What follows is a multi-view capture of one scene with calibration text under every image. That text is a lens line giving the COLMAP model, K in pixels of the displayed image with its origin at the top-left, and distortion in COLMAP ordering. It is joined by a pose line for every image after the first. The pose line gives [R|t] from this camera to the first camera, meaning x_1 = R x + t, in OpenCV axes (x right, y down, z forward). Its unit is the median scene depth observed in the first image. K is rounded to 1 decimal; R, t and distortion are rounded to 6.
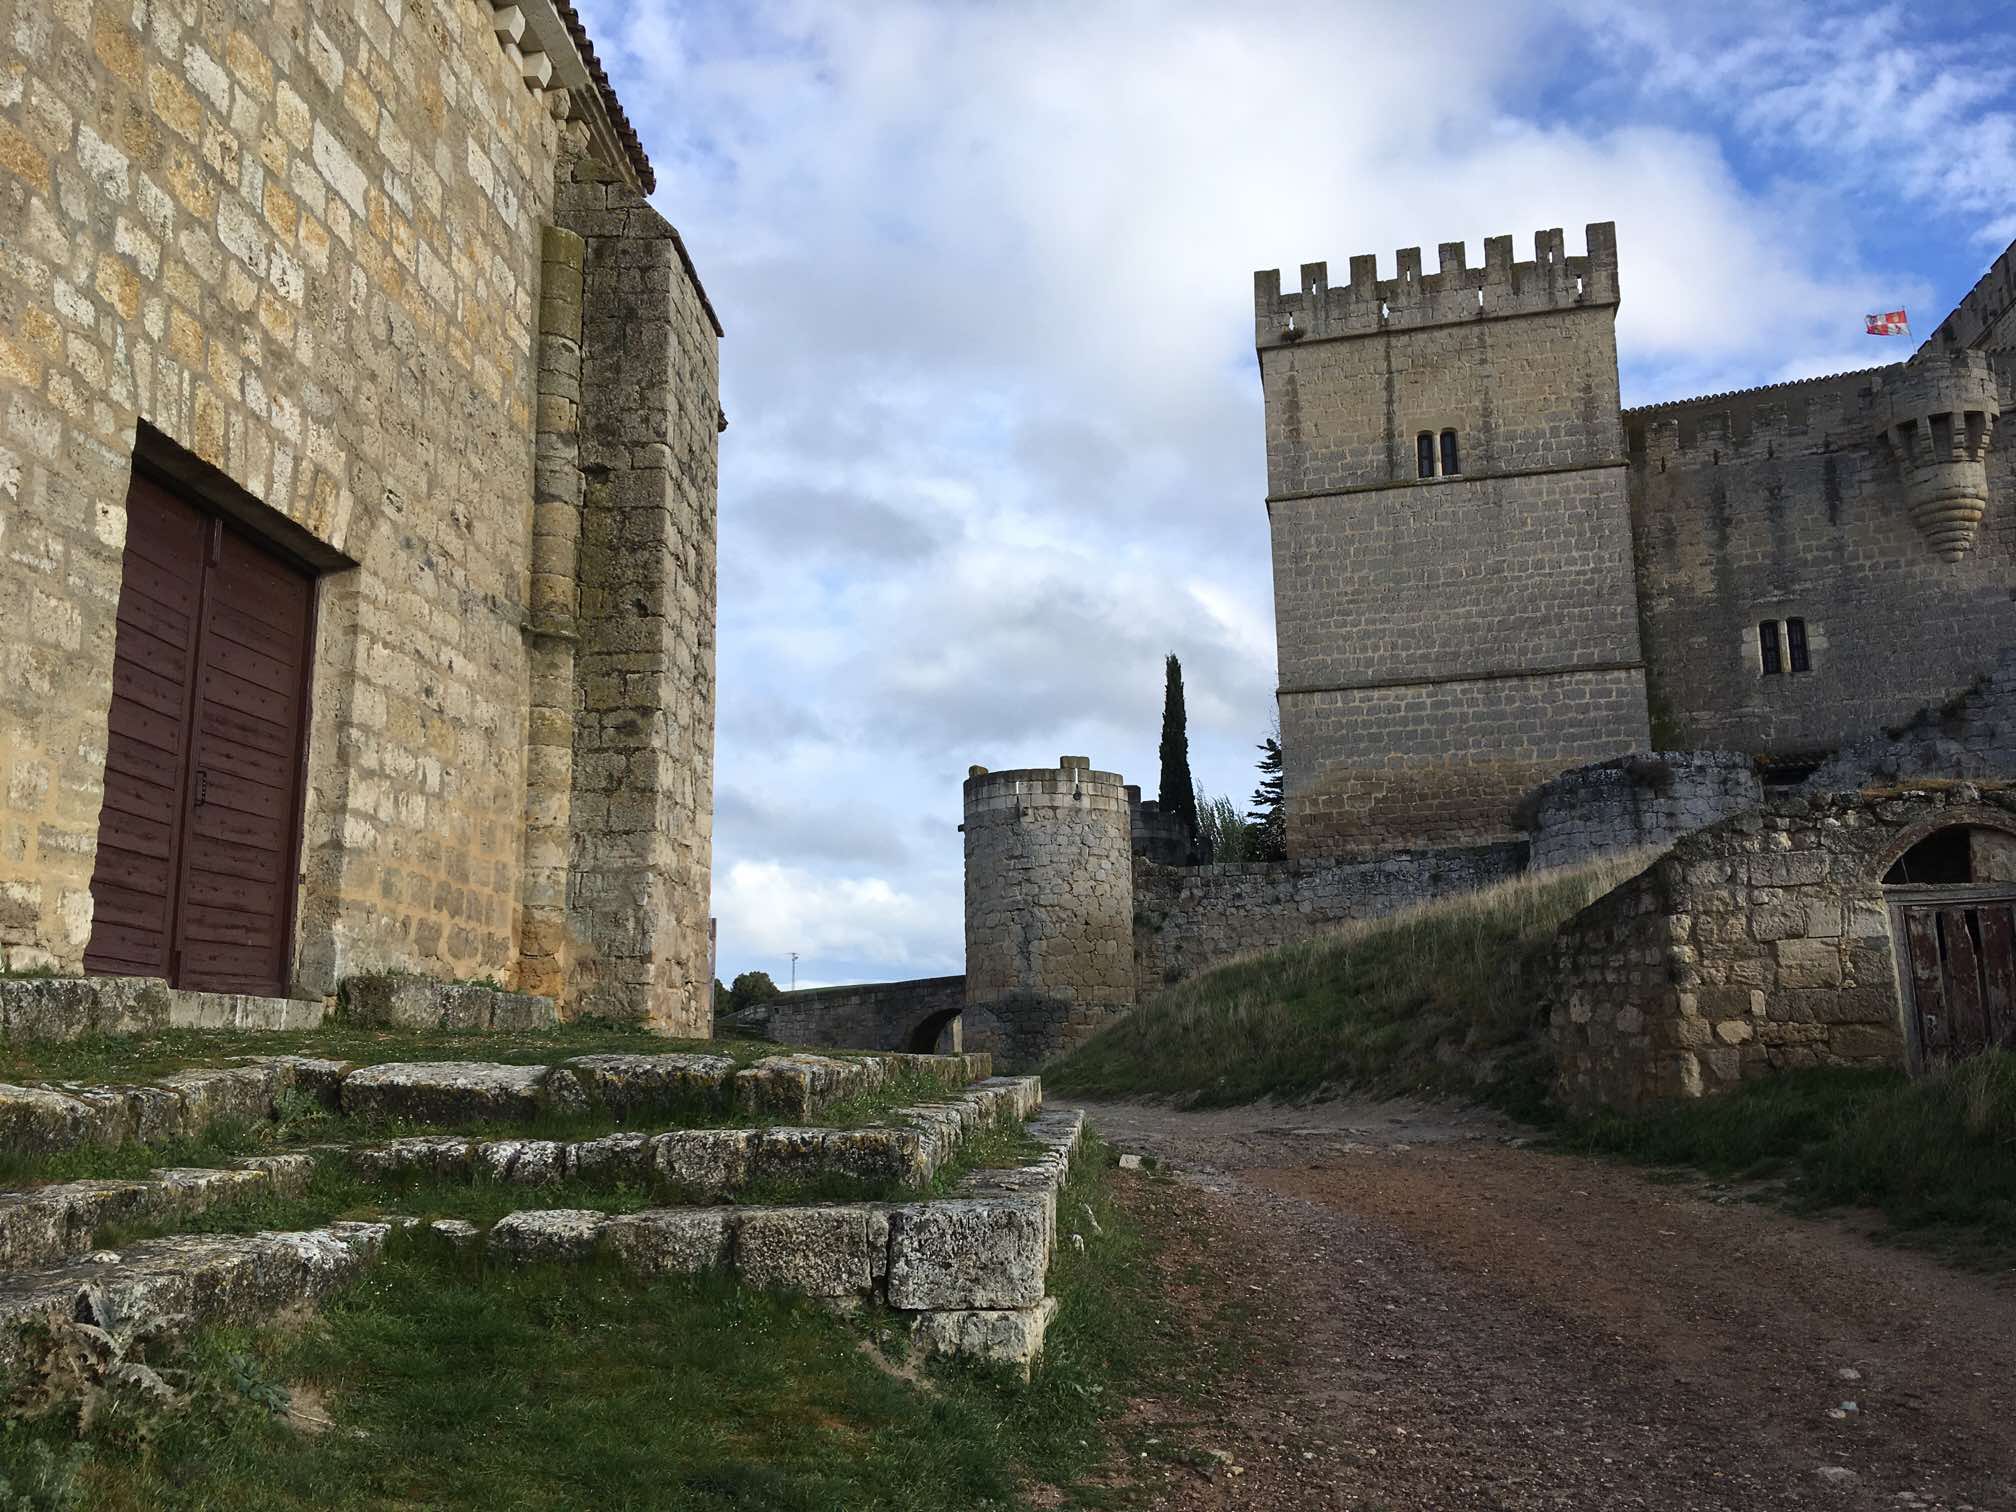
lens RADIAL K [[1671.0, 0, 1048.1], [0, 1671.0, 757.4], [0, 0, 1]] dist [0.148433, -0.233186]
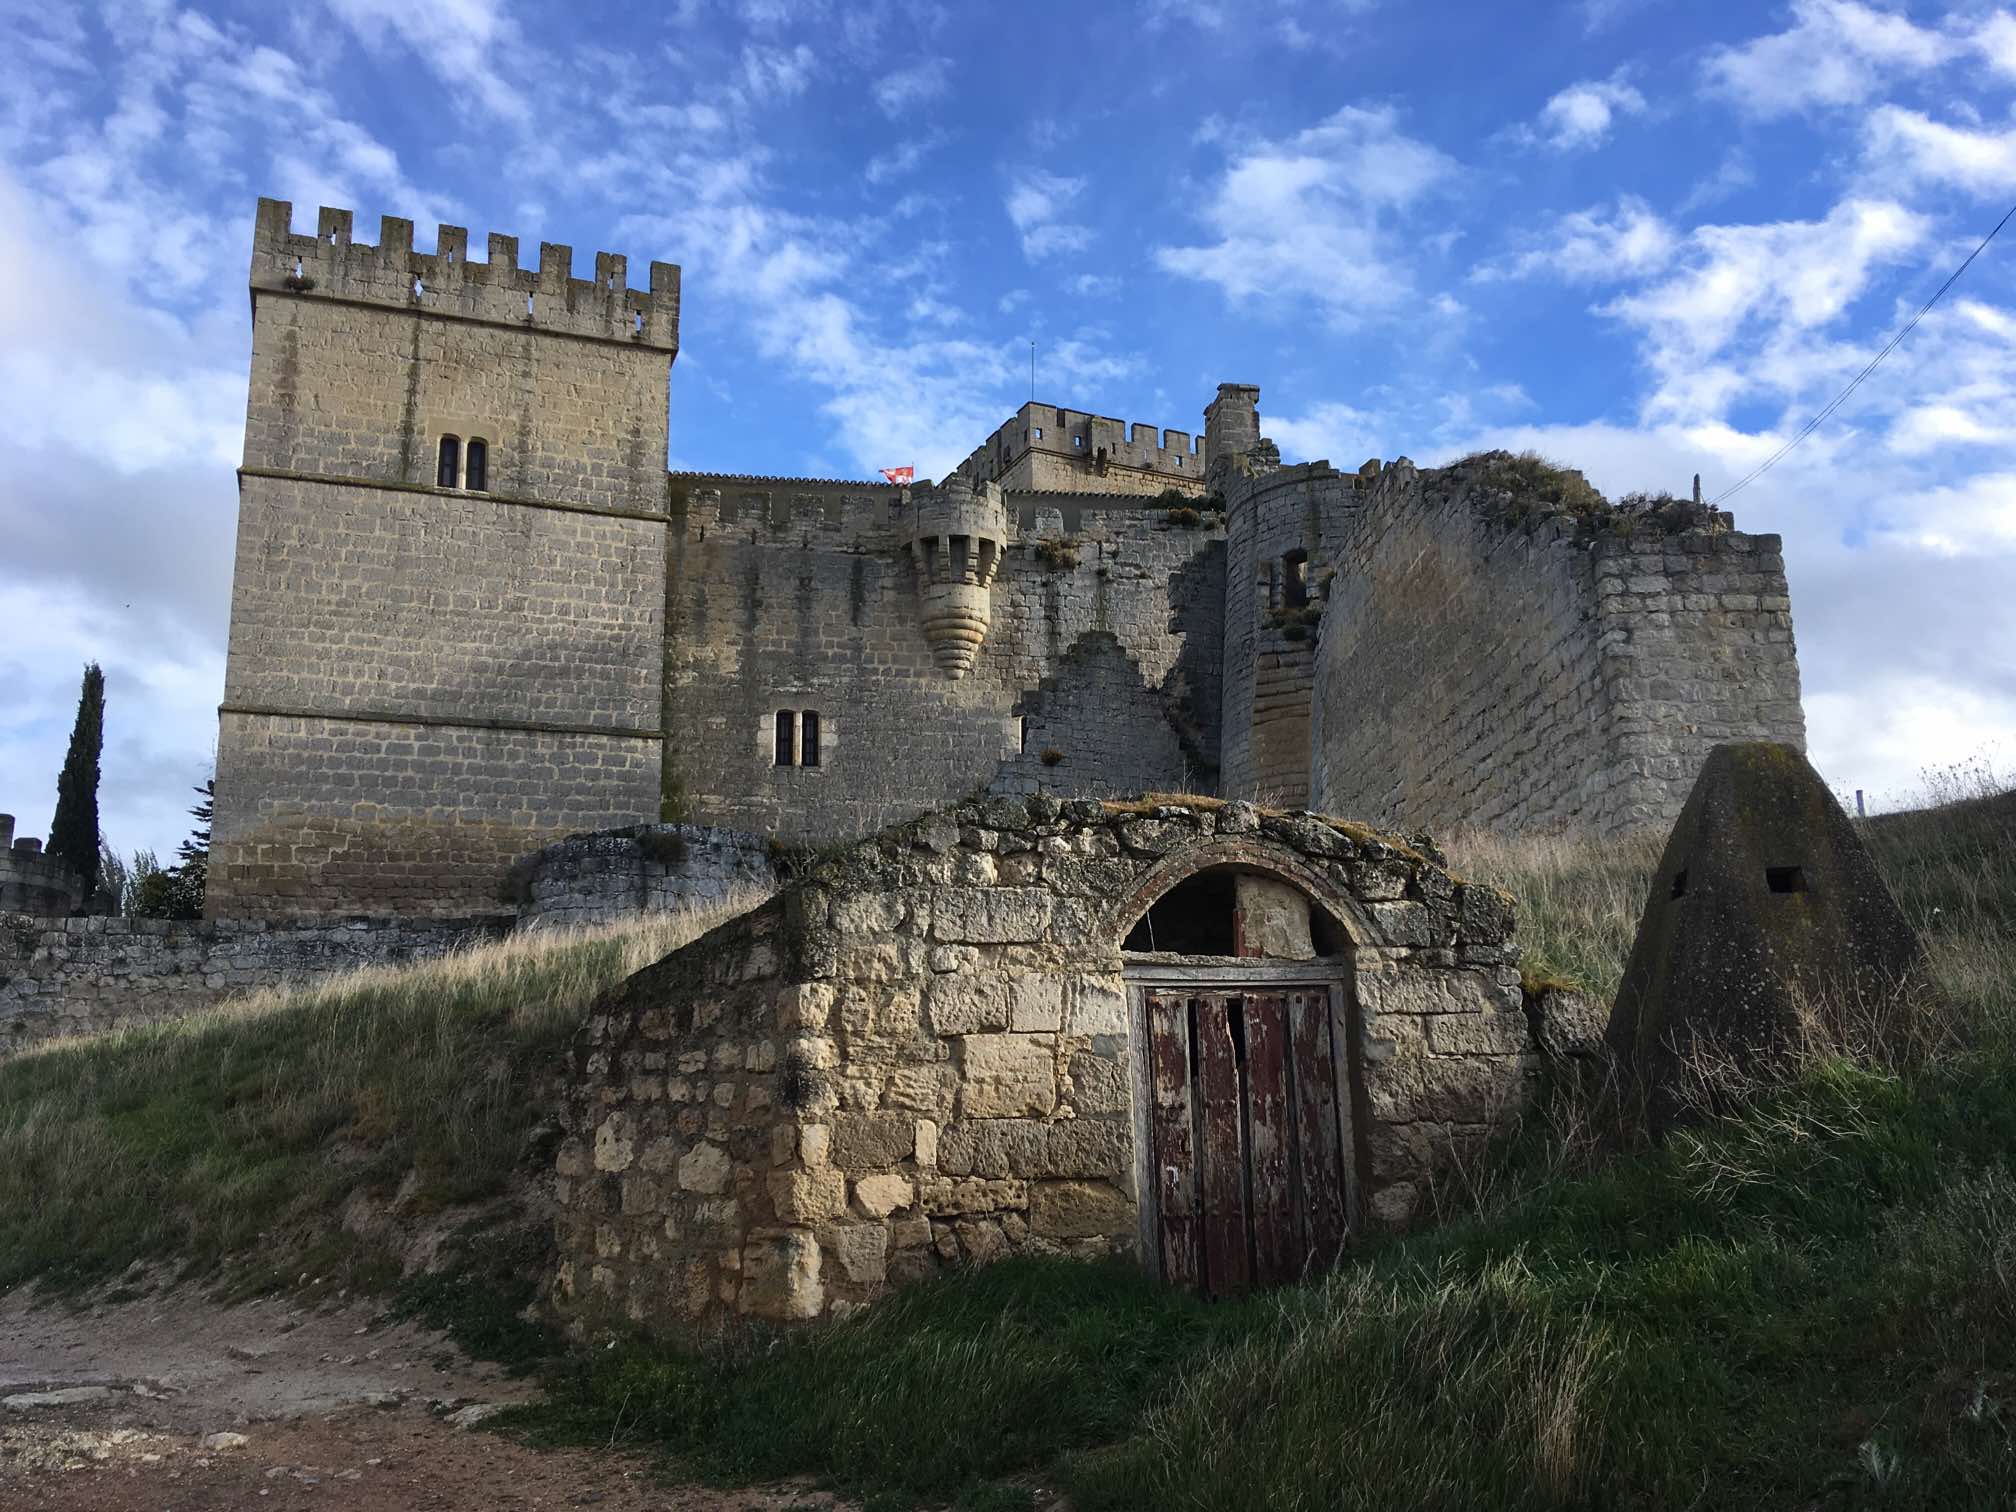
lens RADIAL K [[1647.7, 0, 1006.4], [0, 1647.7, 760.4], [0, 0, 1]] dist [0.127108, -0.180281]
pose [[0.839001, 0.131033, 0.528118, 0.035600], [-0.100965, 0.991207, -0.085532, 0.017280], [-0.534681, 0.018440, 0.844853, 0.144228]]
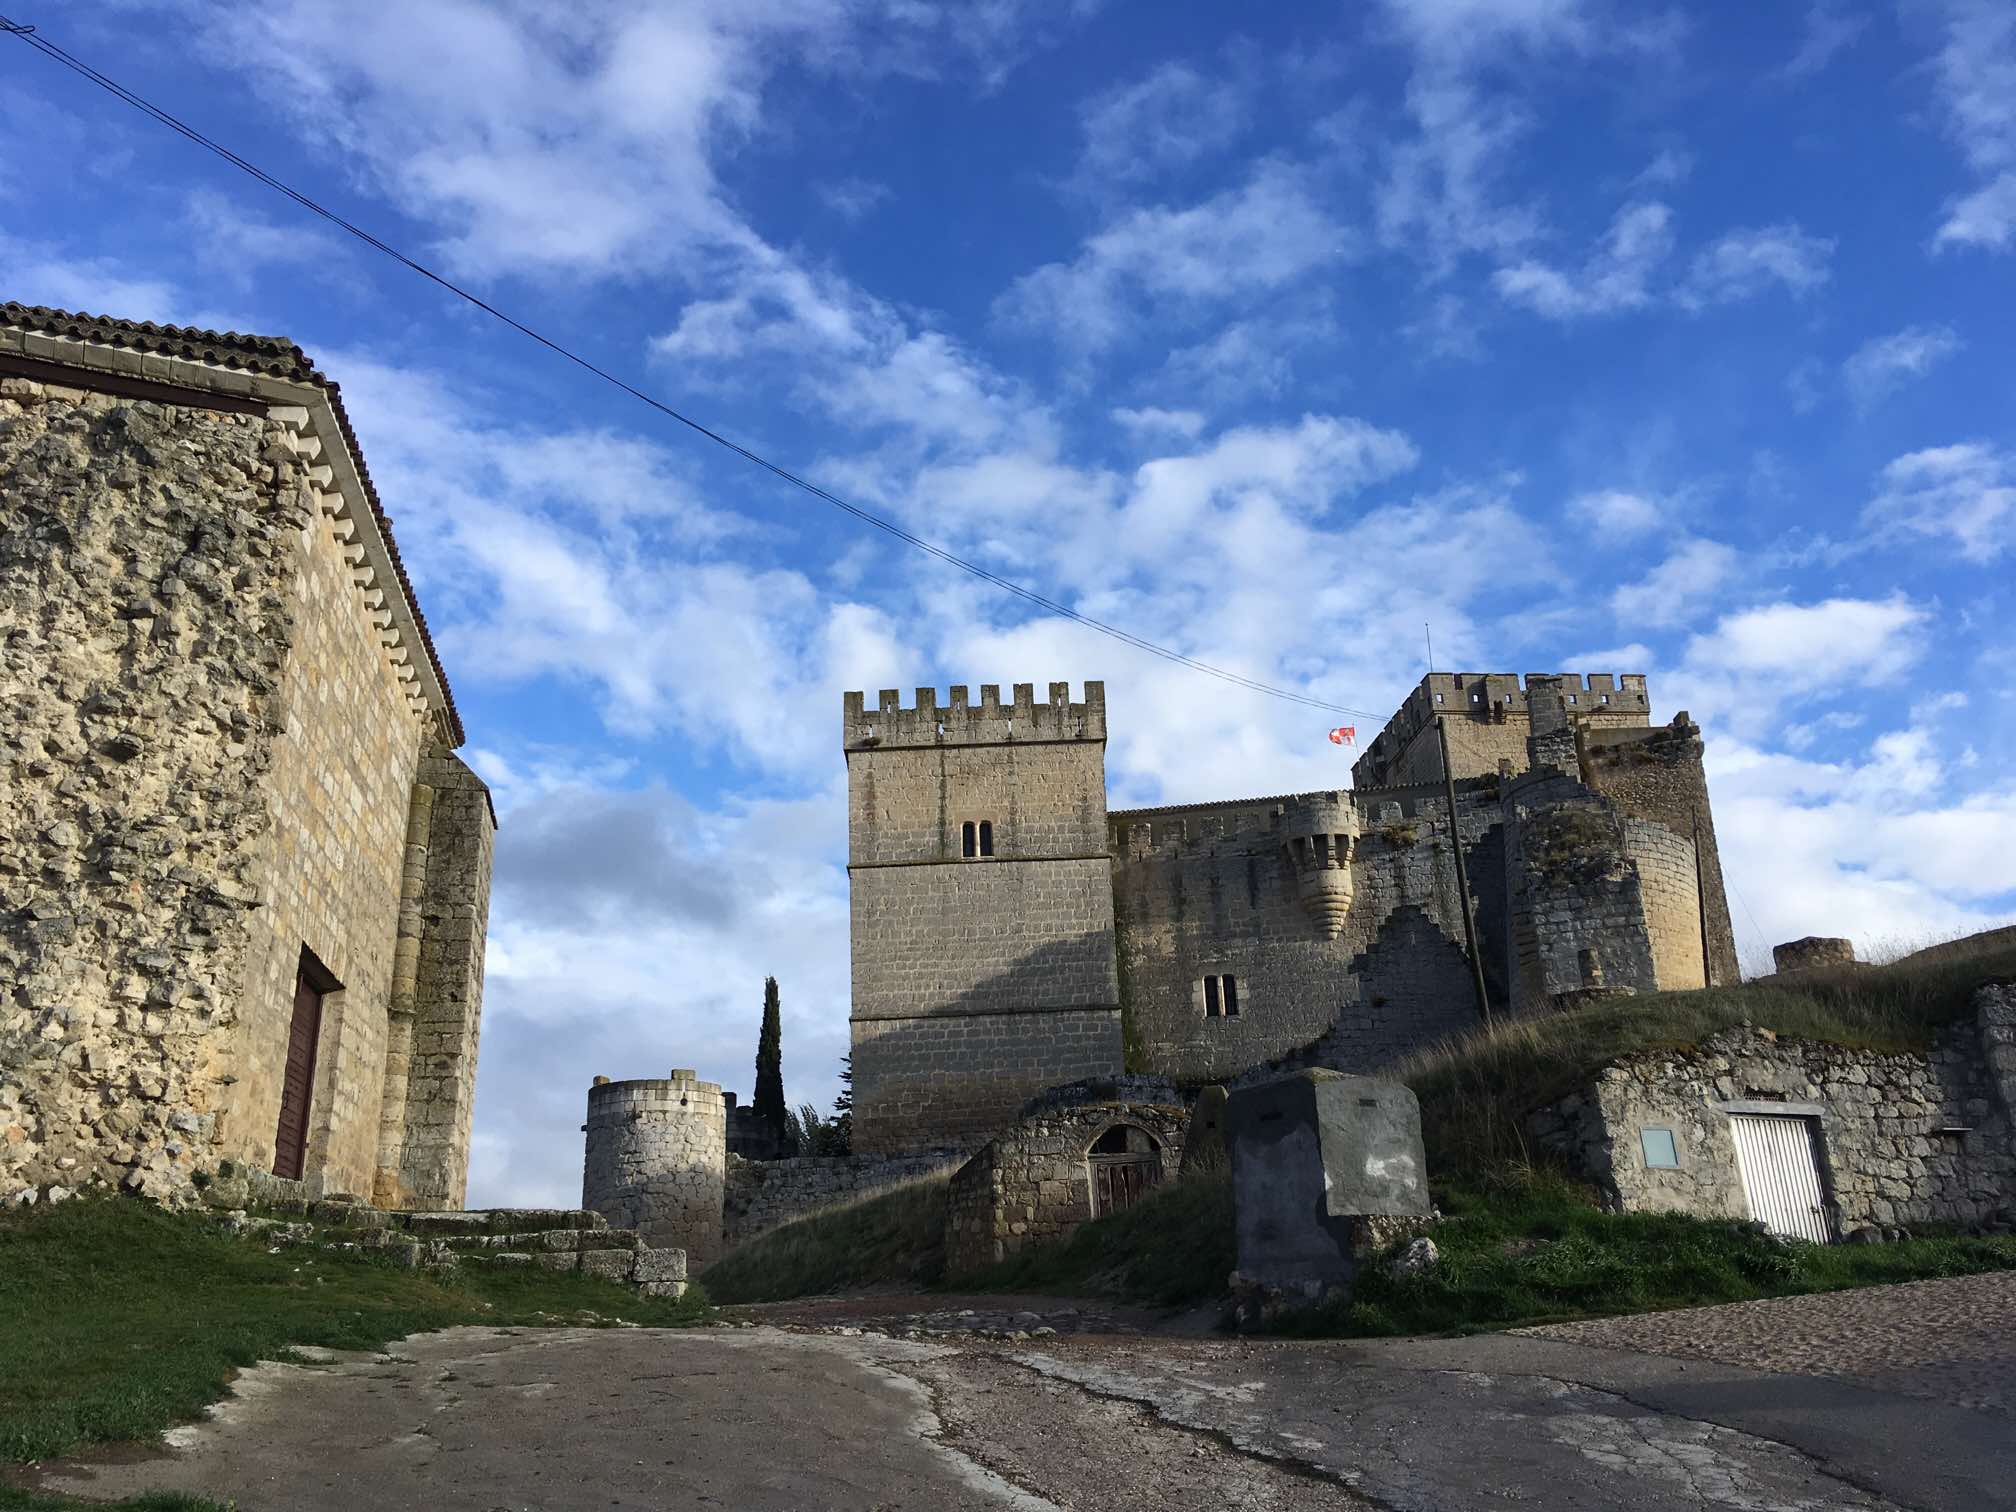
lens RADIAL K [[1662.2, 0, 1015.9], [0, 1662.2, 780.5], [0, 0, 1]] dist [0.082557, -0.001863]
pose [[0.976571, 0.055301, 0.207968, -0.013143], [-0.020087, 0.985623, -0.167764, -0.008817], [-0.214256, 0.159656, 0.963641, -0.287761]]
